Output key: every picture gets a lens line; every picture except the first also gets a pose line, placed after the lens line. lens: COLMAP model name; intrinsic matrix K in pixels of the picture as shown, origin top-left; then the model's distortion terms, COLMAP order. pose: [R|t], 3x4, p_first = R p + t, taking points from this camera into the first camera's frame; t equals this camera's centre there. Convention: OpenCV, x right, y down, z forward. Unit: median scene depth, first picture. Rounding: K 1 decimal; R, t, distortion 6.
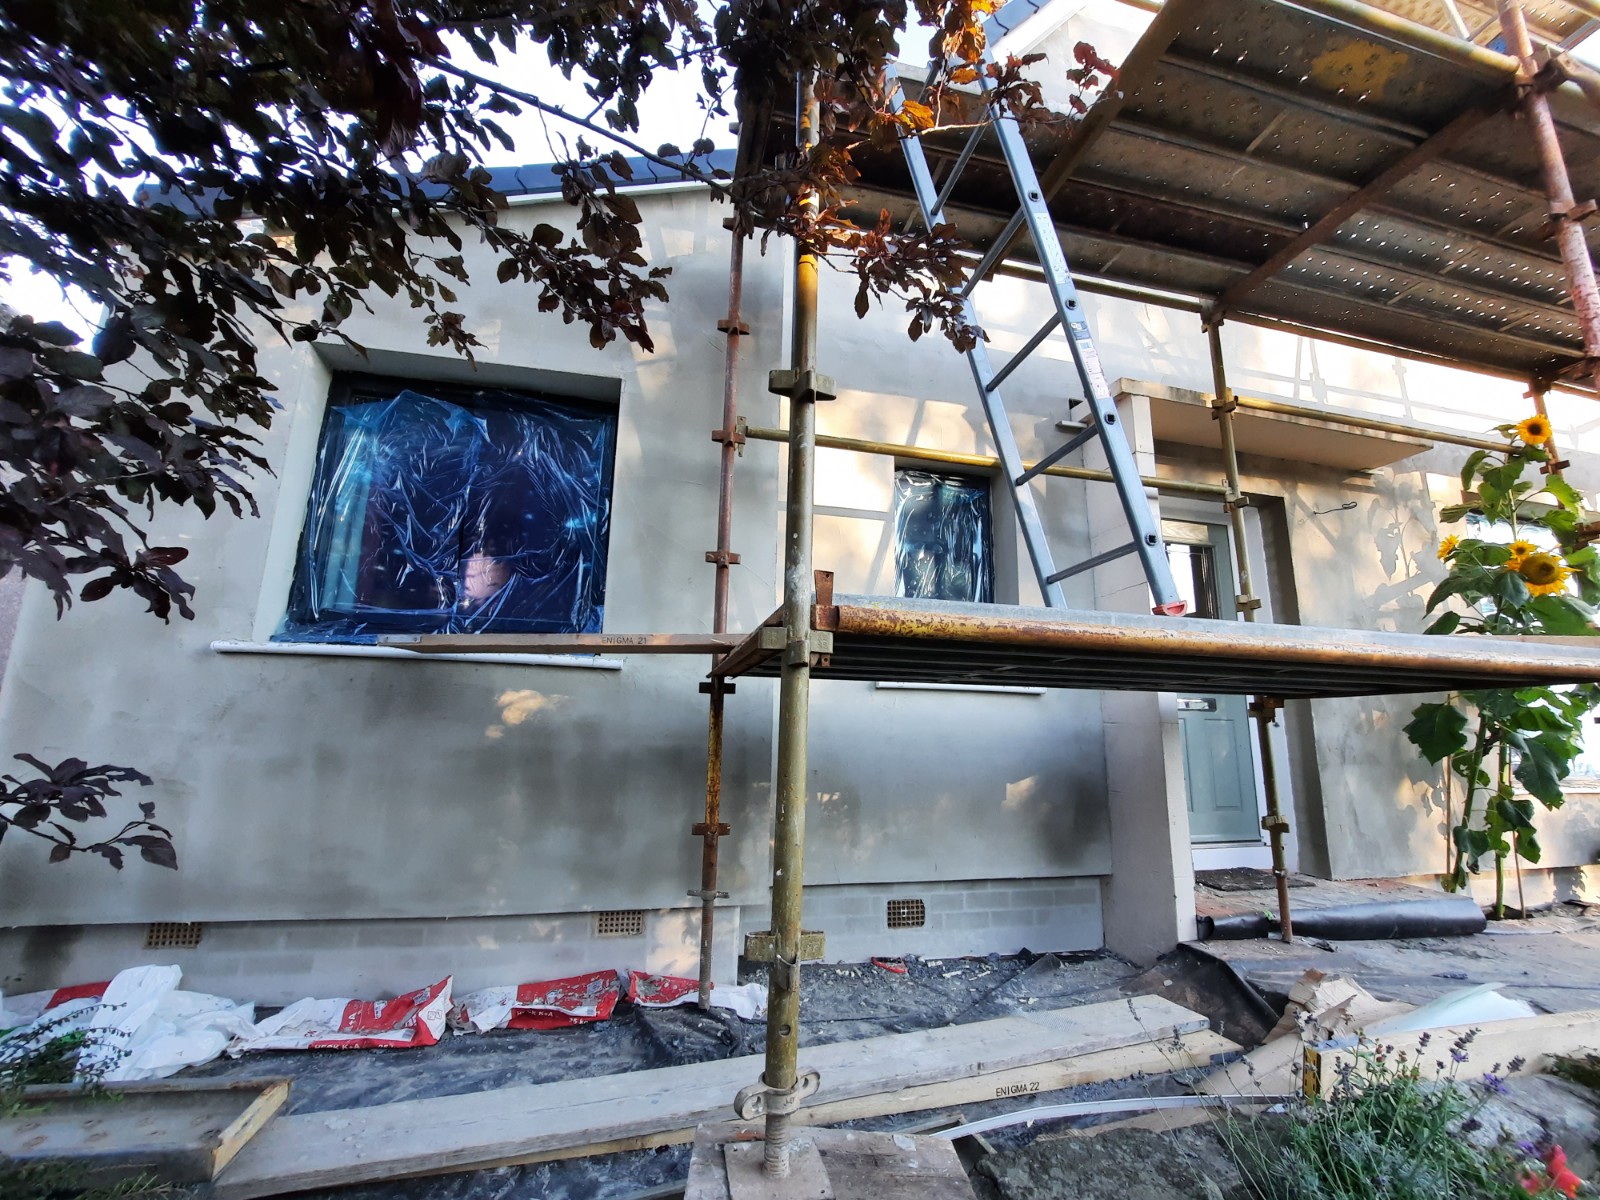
lens RADIAL K [[637.4, 0, 799.3], [0, 637.4, 607.5], [0, 0, 1]] dist [-0.023814, 0.002416]
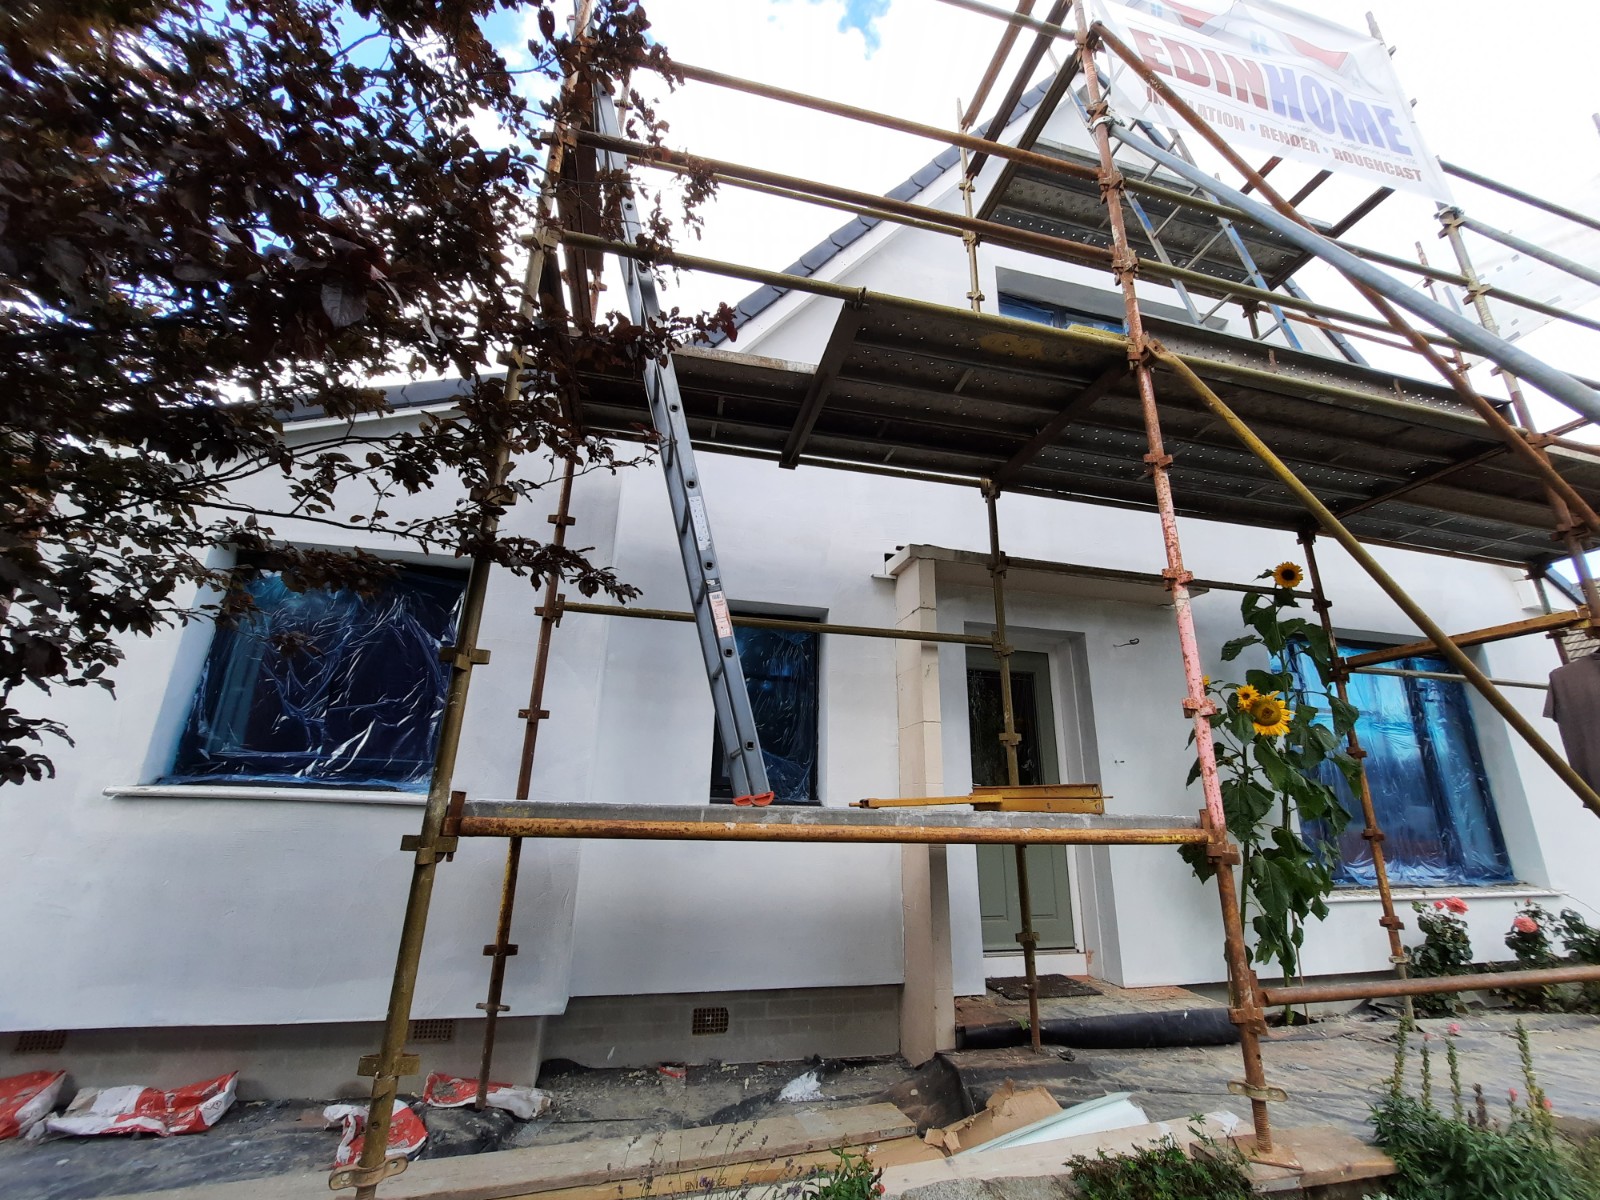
lens RADIAL K [[637.0, 0, 797.3], [0, 637.0, 609.6], [0, 0, 1]] dist [-0.021253, -0.000049]
pose [[0.999999, 0.001284, 0.000900, 0.354077], [-0.001184, 0.994675, -0.103059, -0.140734], [-0.001027, 0.103057, 0.994675, -0.209633]]
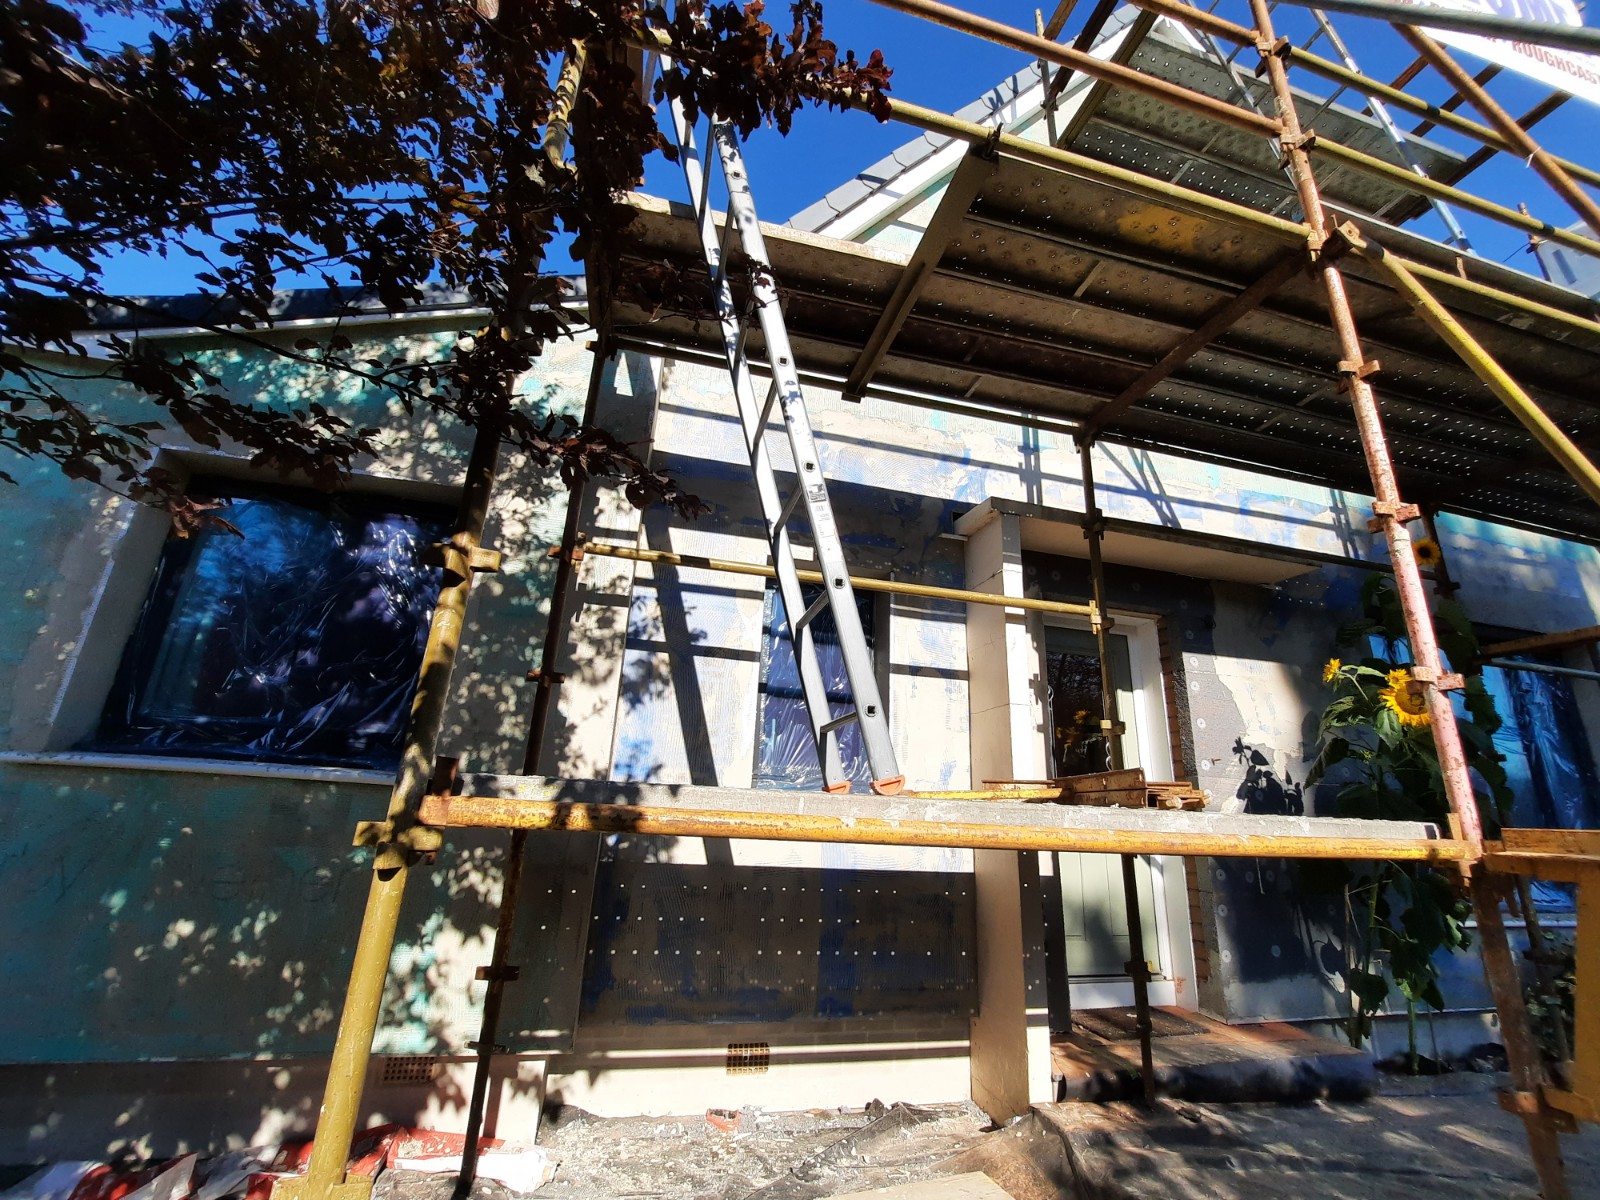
lens RADIAL K [[637.4, 0, 799.3], [0, 637.4, 607.5], [0, 0, 1]] dist [-0.023814, 0.002416]
pose [[0.999567, 0.029341, 0.002401, 0.244741], [-0.028932, 0.994143, -0.104131, -0.086722], [-0.005443, 0.104017, 0.994561, 0.013272]]
